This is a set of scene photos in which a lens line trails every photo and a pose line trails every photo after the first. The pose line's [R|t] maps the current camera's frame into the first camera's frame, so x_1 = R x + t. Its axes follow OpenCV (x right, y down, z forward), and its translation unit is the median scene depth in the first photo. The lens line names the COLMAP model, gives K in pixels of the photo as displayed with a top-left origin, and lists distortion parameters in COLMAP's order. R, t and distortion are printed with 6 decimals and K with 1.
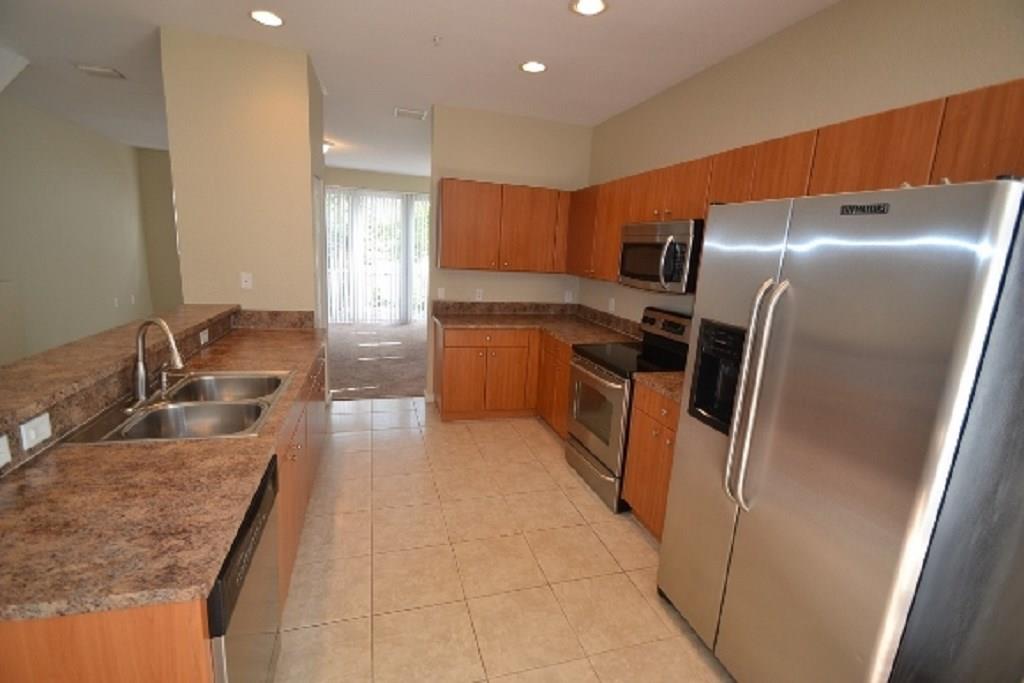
lens RADIAL K [[456.4, 0, 512.0], [0, 456.4, 341.5], [0, 0, 1]] dist [0.000109, 0.000015]
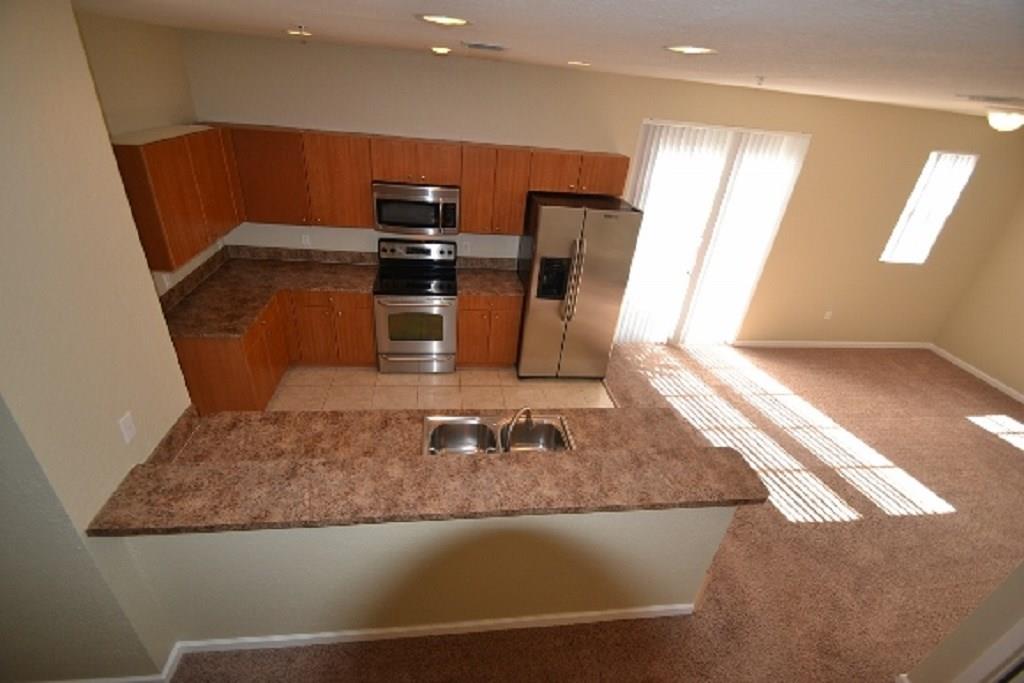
lens RADIAL K [[456.4, 0, 512.0], [0, 456.4, 341.5], [0, 0, 1]] dist [0.000109, 0.000015]
pose [[0.164012, -0.515055, 0.841320, -0.966445], [0.118991, 0.856971, 0.501439, -0.472930], [-0.979255, 0.017867, 0.201840, 0.392868]]
